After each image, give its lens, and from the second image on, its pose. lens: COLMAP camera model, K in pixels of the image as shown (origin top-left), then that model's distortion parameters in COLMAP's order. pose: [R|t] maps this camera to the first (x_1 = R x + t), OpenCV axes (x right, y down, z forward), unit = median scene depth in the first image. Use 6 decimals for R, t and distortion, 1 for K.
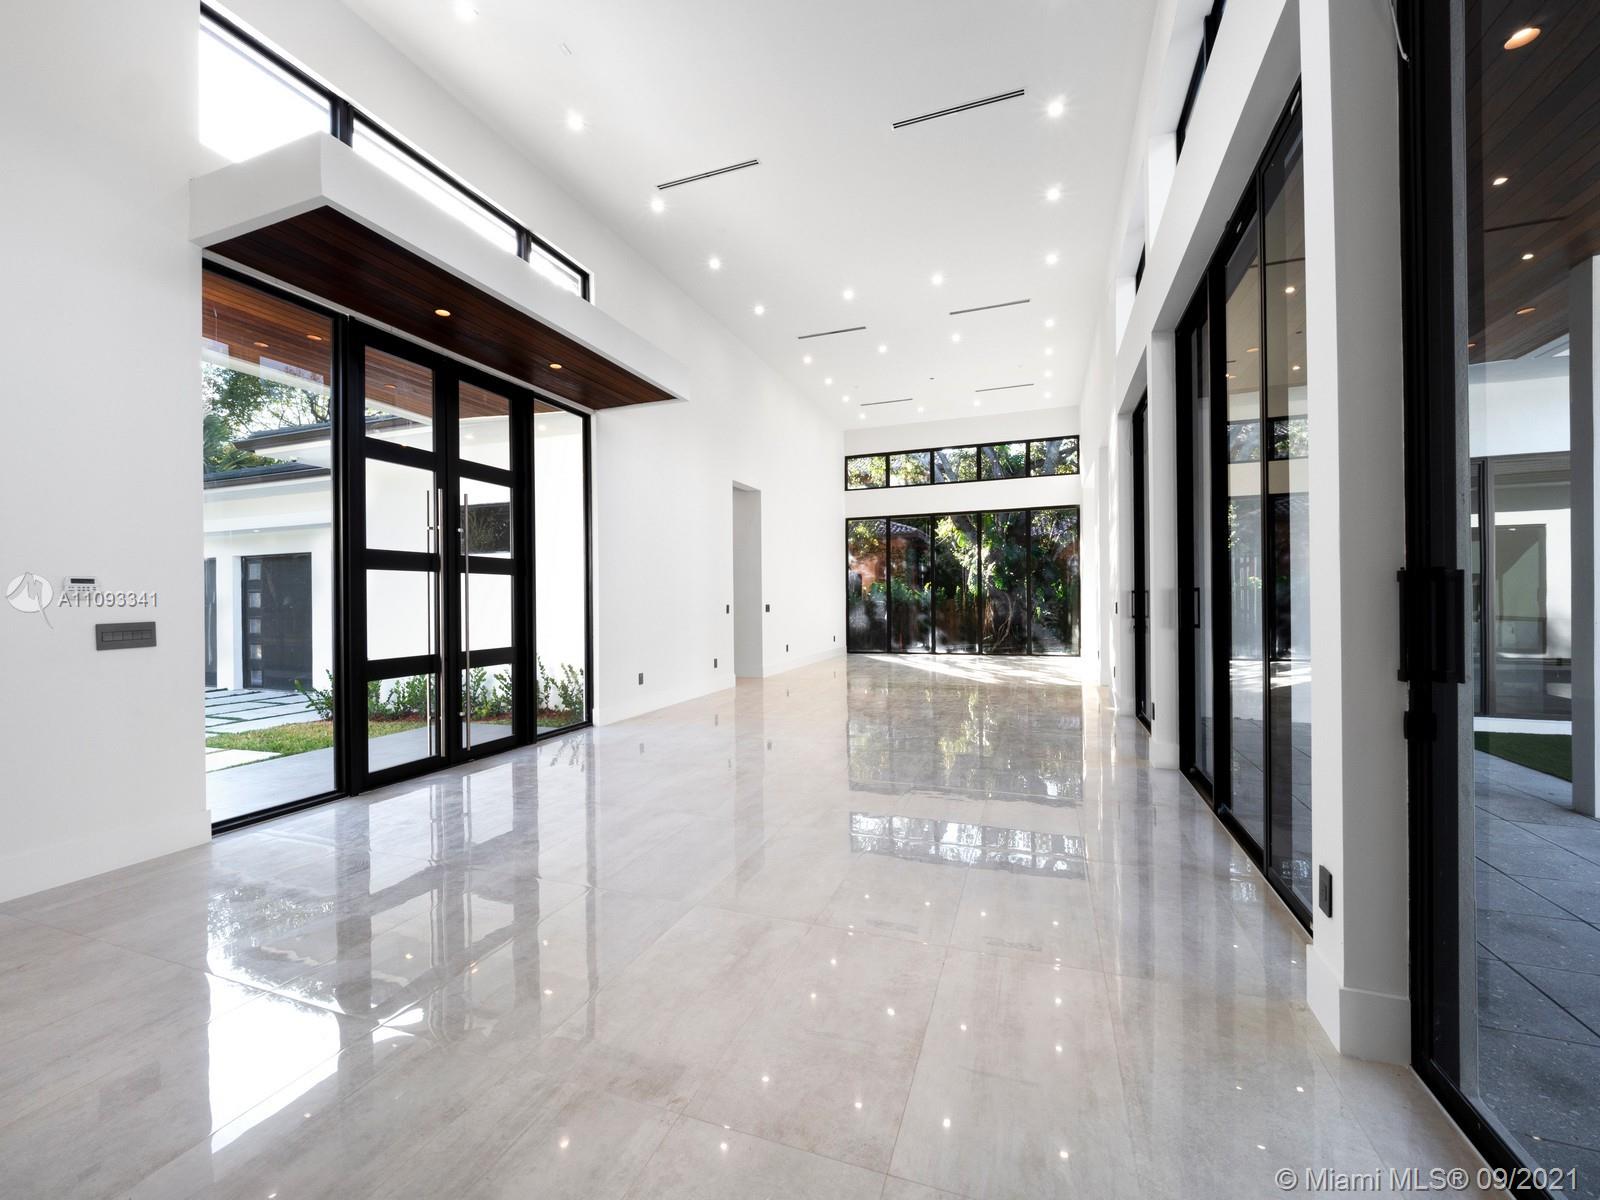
lens RADIAL K [[645.1, 0, 800.0], [0, 645.1, 600.0], [0, 0, 1]] dist [0.002228, 0.000120]
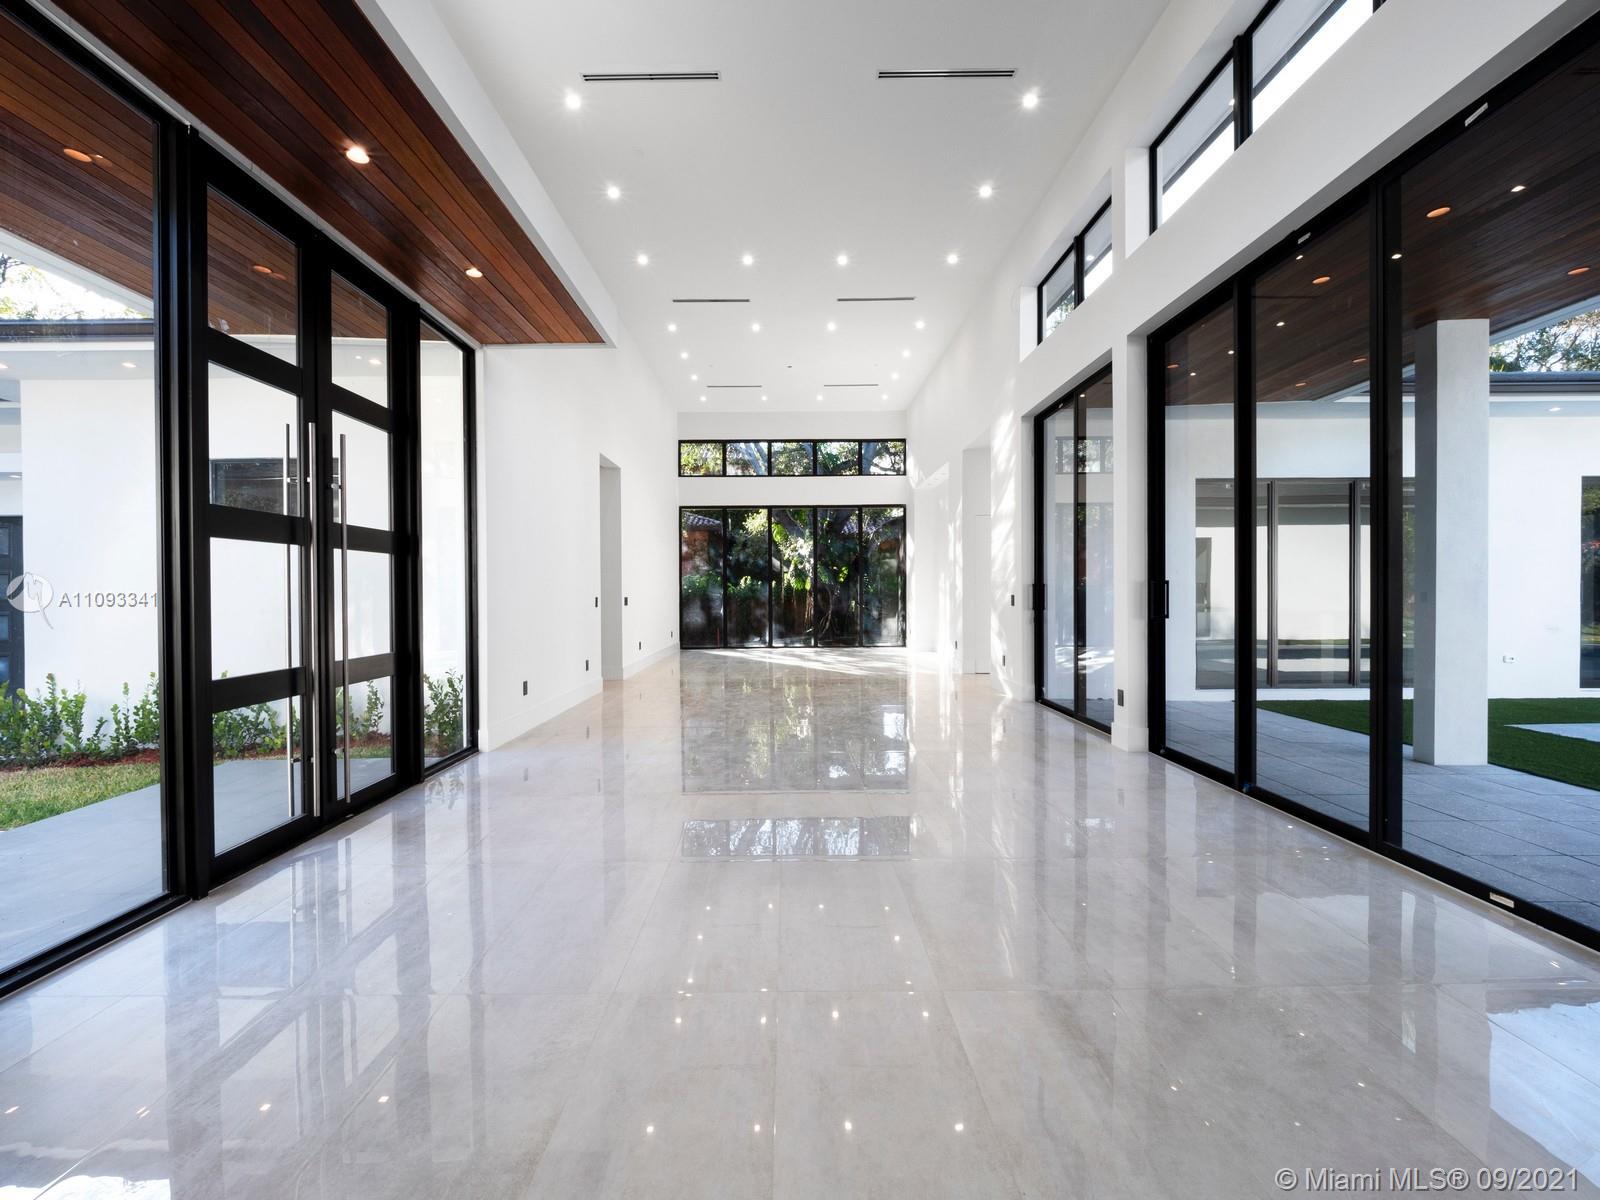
lens RADIAL K [[644.0, 0, 777.9], [0, 644.0, 600.3], [0, 0, 1]] dist [-0.001797, -0.000147]
pose [[0.942224, 0.000924, 0.334984, -0.163621], [-0.003765, 0.999962, 0.007832, 0.003605], [-0.334964, -0.008641, 0.942191, 0.099831]]
